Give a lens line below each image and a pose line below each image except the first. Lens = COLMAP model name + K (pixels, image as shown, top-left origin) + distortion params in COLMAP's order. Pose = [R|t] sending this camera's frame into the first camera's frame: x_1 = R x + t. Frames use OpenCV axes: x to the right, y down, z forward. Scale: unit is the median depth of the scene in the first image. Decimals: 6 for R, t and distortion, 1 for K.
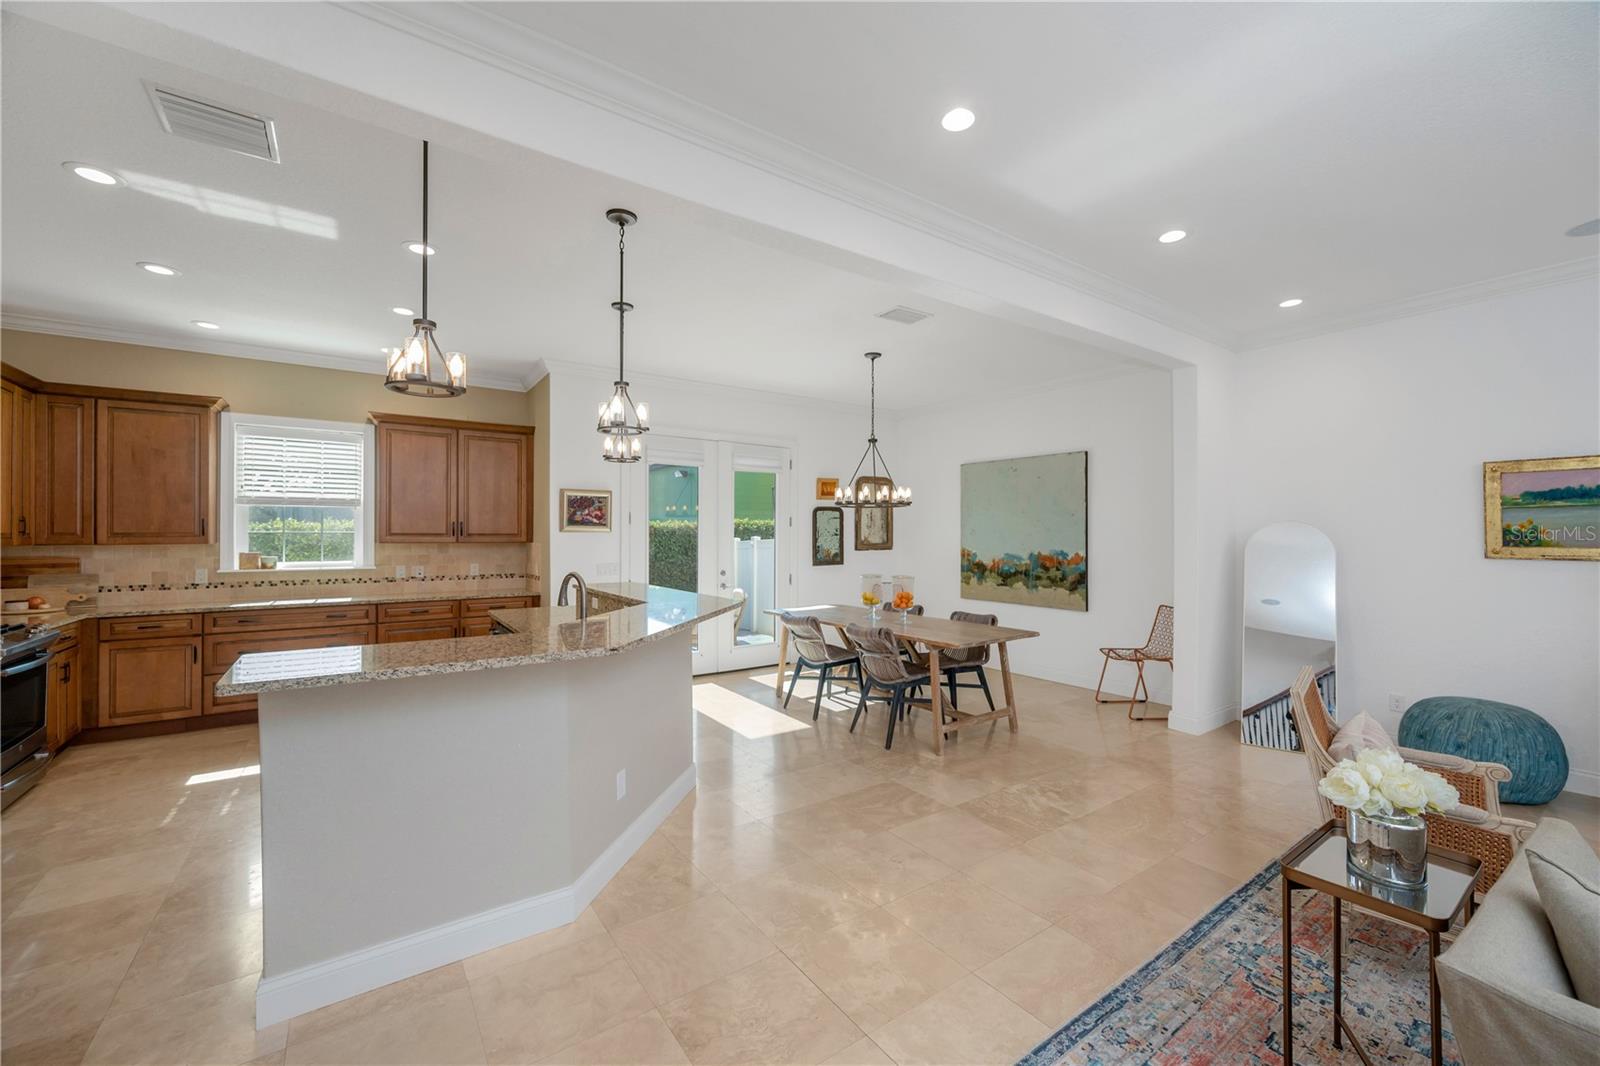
lens RADIAL K [[633.4, 0, 803.0], [0, 633.4, 532.3], [0, 0, 1]] dist [-0.000612, -0.000208]
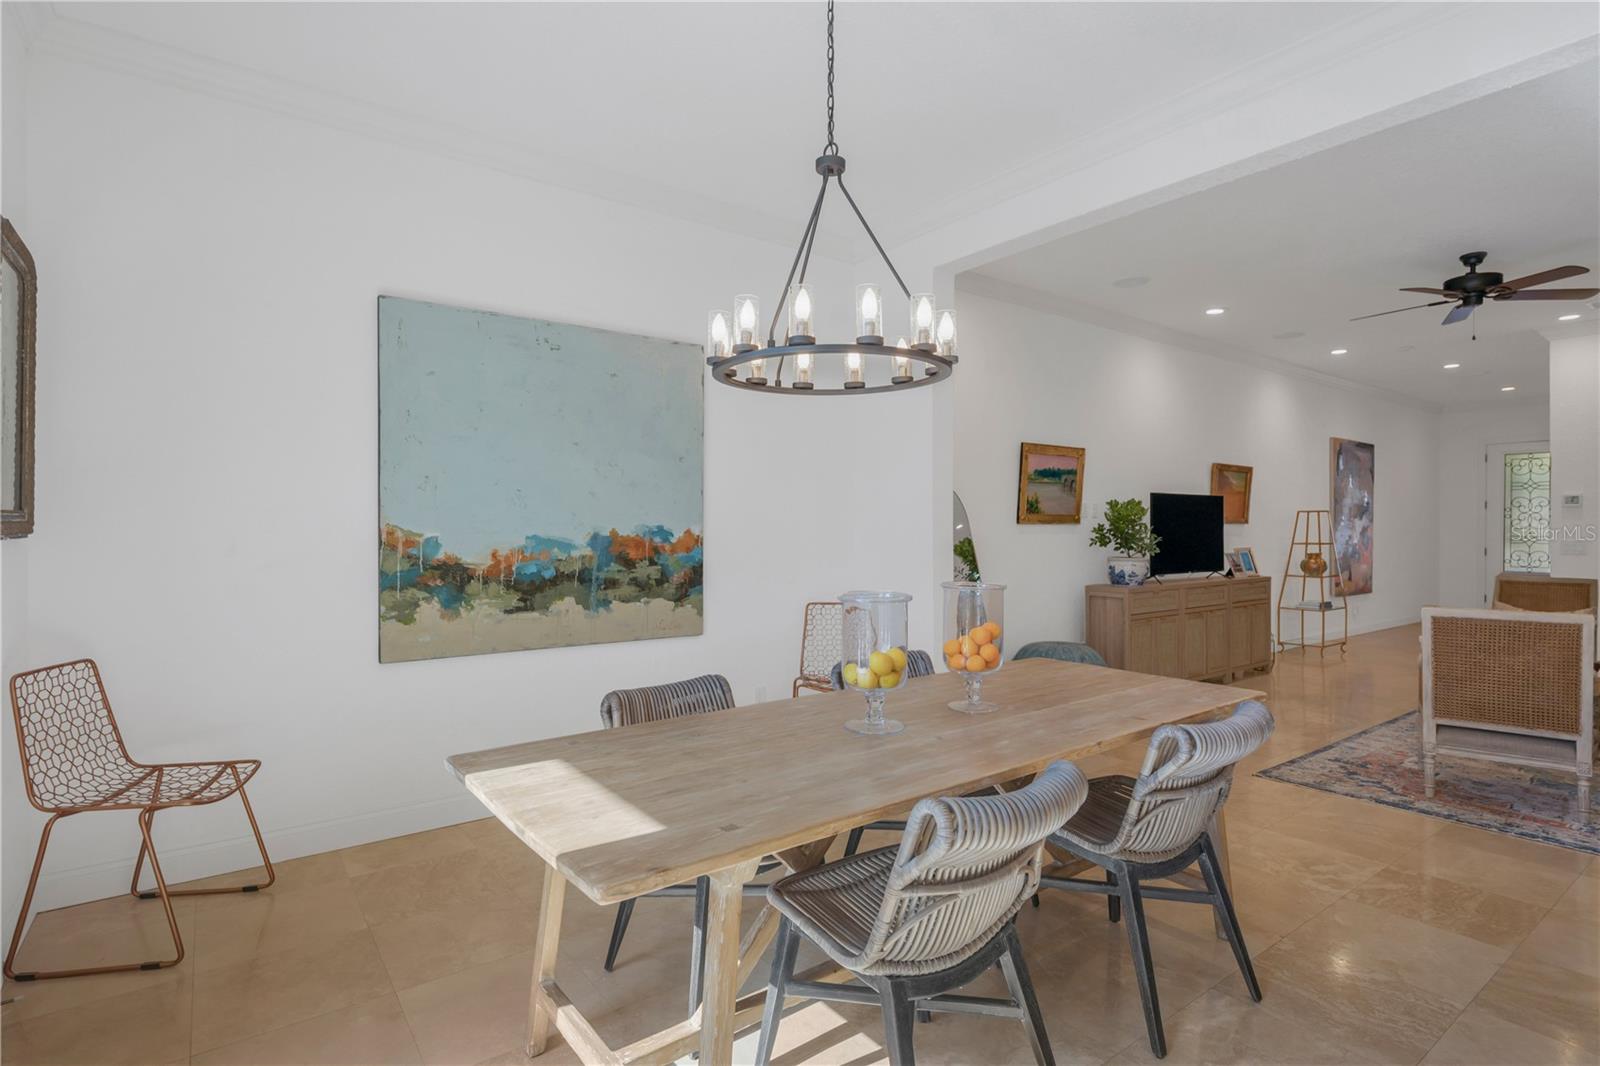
lens RADIAL K [[803.0, 0, 803.4], [0, 803.0, 528.6], [0, 0, 1]] dist [-0.001202, -0.000562]
pose [[-0.028029, -0.001513, 0.999606, -0.258519], [-0.000694, 0.999999, 0.001494, 0.030523], [-0.999607, -0.000652, -0.028030, 0.920625]]
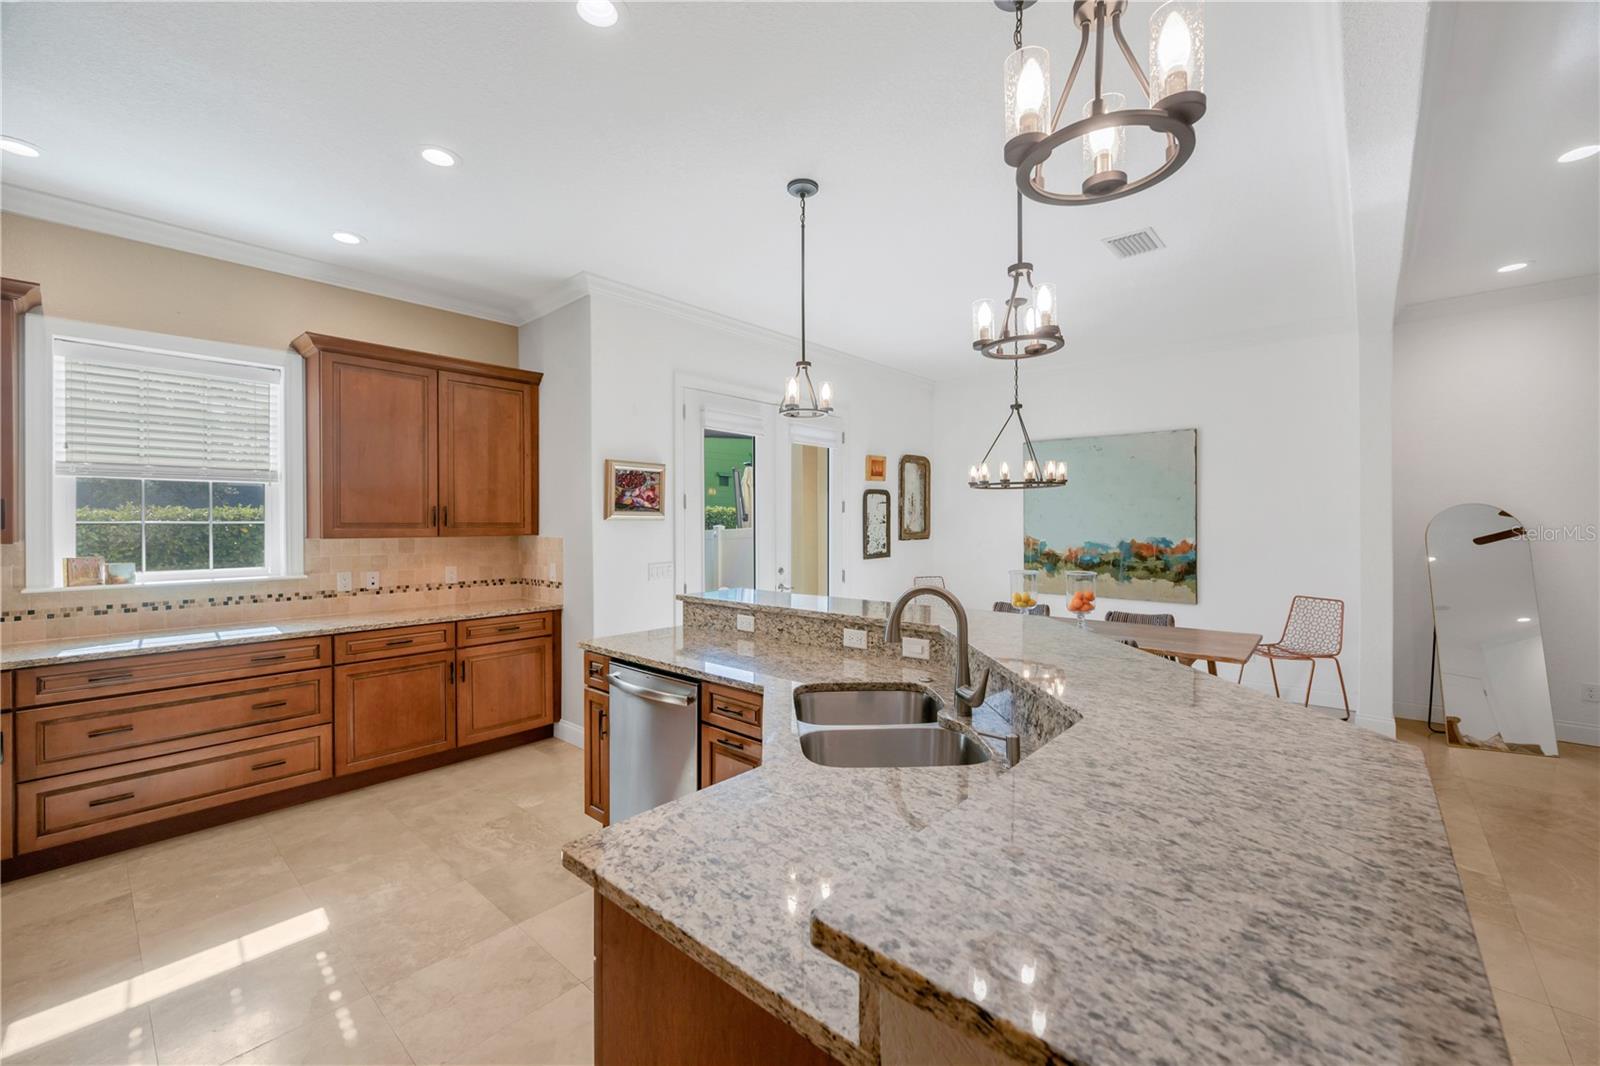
lens RADIAL K [[639.3, 0, 801.6], [0, 639.3, 524.4], [0, 0, 1]] dist [-0.001790, -0.000110]
pose [[0.972128, -0.006353, 0.234366, -0.319182], [0.005089, 0.999969, 0.005997, 0.001060], [-0.234397, -0.004637, 0.972130, 0.234474]]
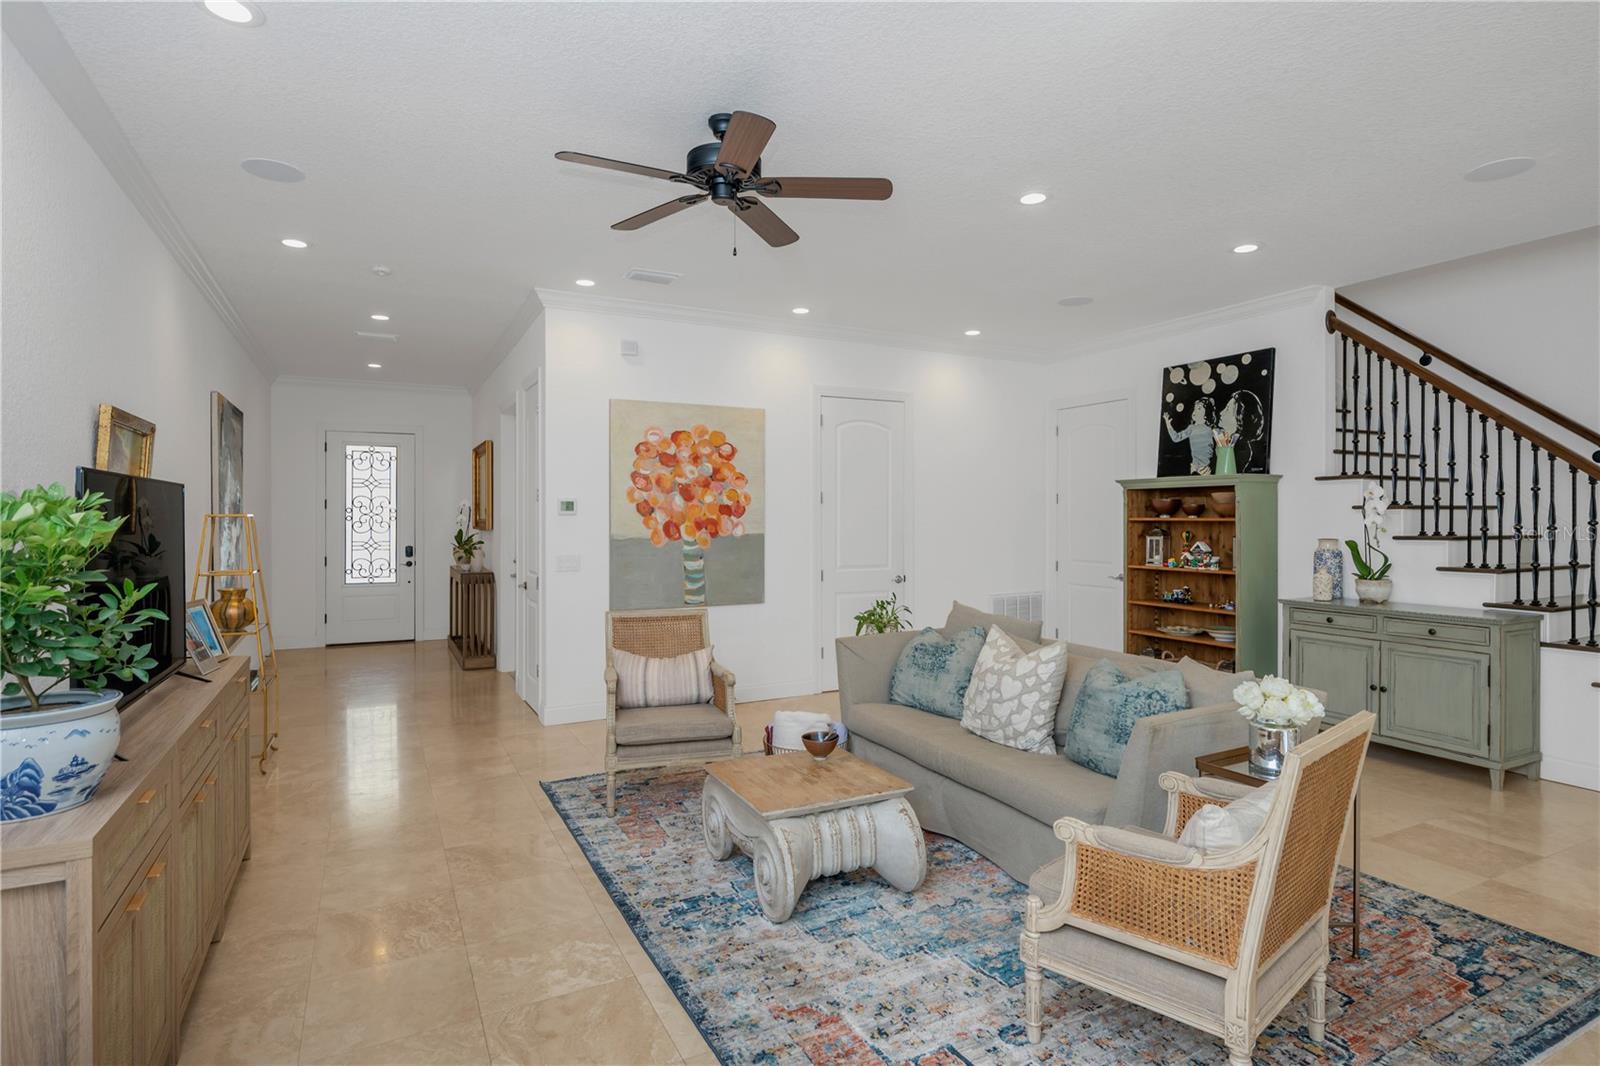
lens RADIAL K [[839.7, 0, 805.6], [0, 839.7, 522.9], [0, 0, 1]] dist [-0.004151, -0.001319]
pose [[-0.991237, -0.001308, 0.132089, 0.431181], [-0.000729, 0.999990, 0.004430, 0.005613], [-0.132094, 0.004295, -0.991228, 0.741630]]
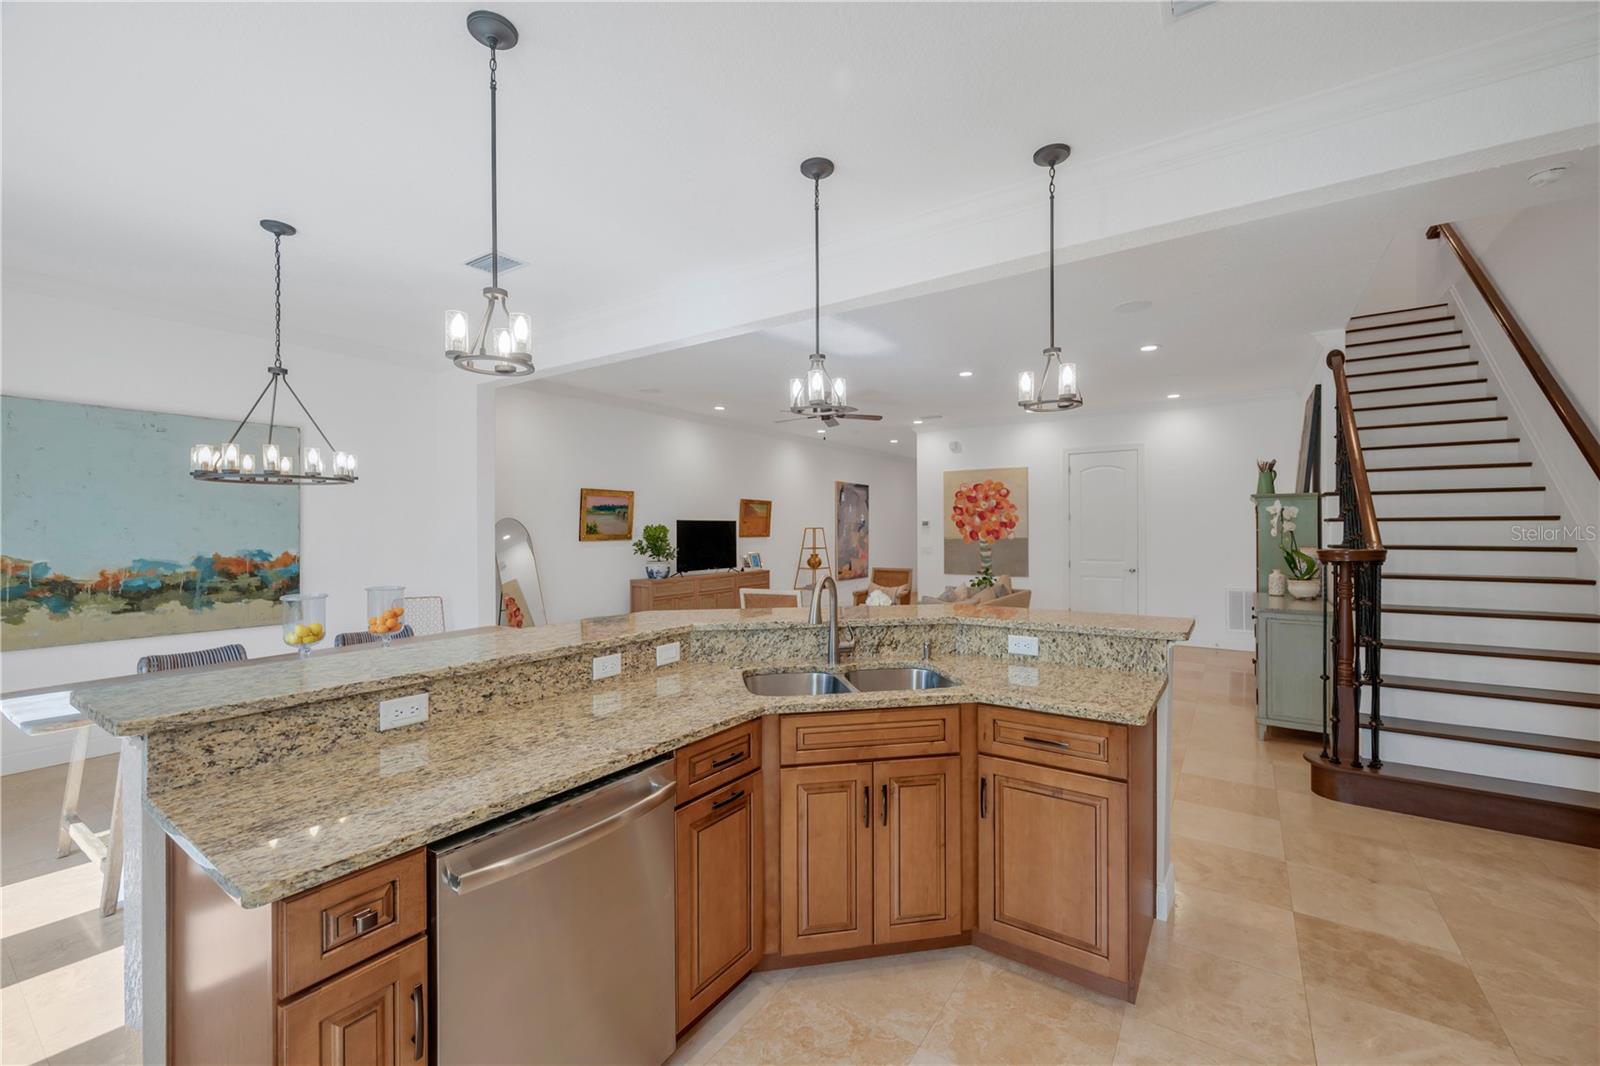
lens RADIAL K [[648.6, 0, 799.6], [0, 648.6, 527.1], [0, 0, 1]] dist [-0.001710, 0.000306]
pose [[-0.353700, 0.002512, 0.935356, -0.568664], [0.000553, 0.999997, -0.002476, 0.003411], [-0.935359, -0.000359, -0.353700, 0.680736]]
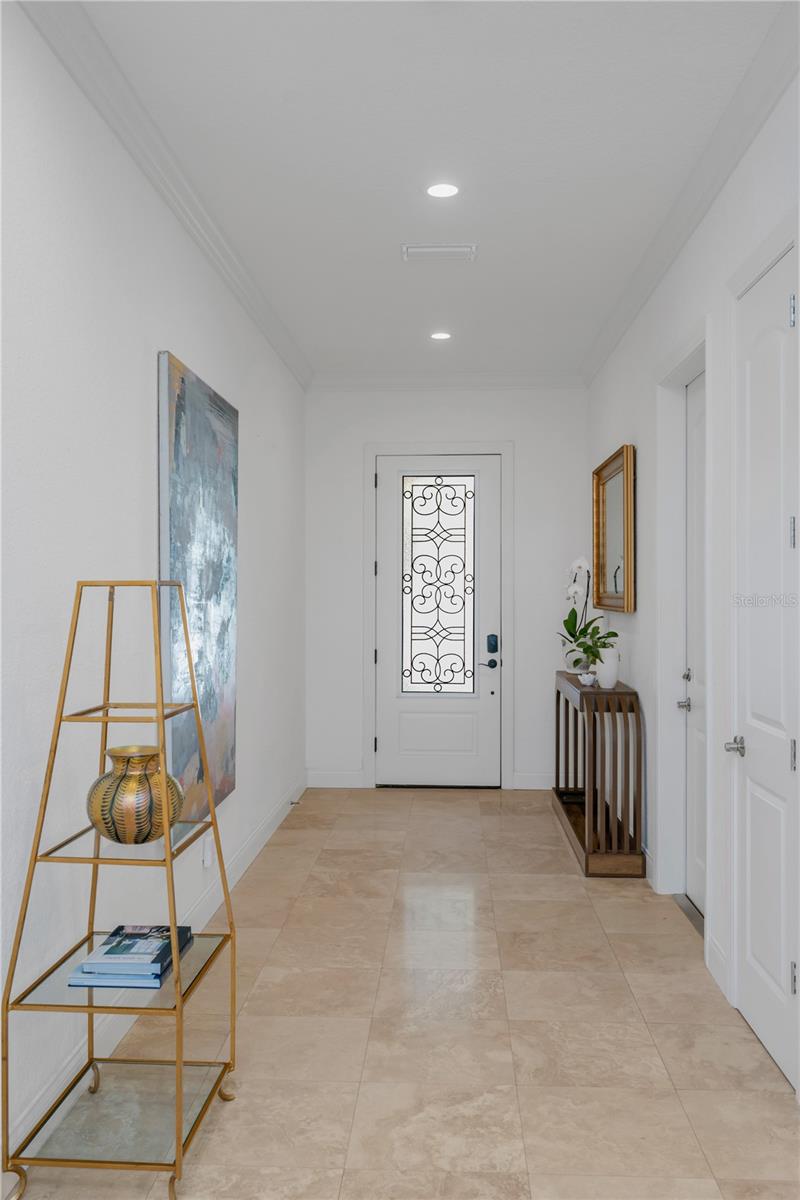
lens RADIAL K [[1031.2, 0, 400.0], [0, 1031.2, 600.0], [0, 0, 1]] dist [0.000940, 0.001968]
pose [[-0.789611, -0.006539, 0.613573, 0.728356], [-0.001642, 0.999962, 0.008543, 0.005693], [-0.613606, 0.005738, -0.789592, 0.288398]]
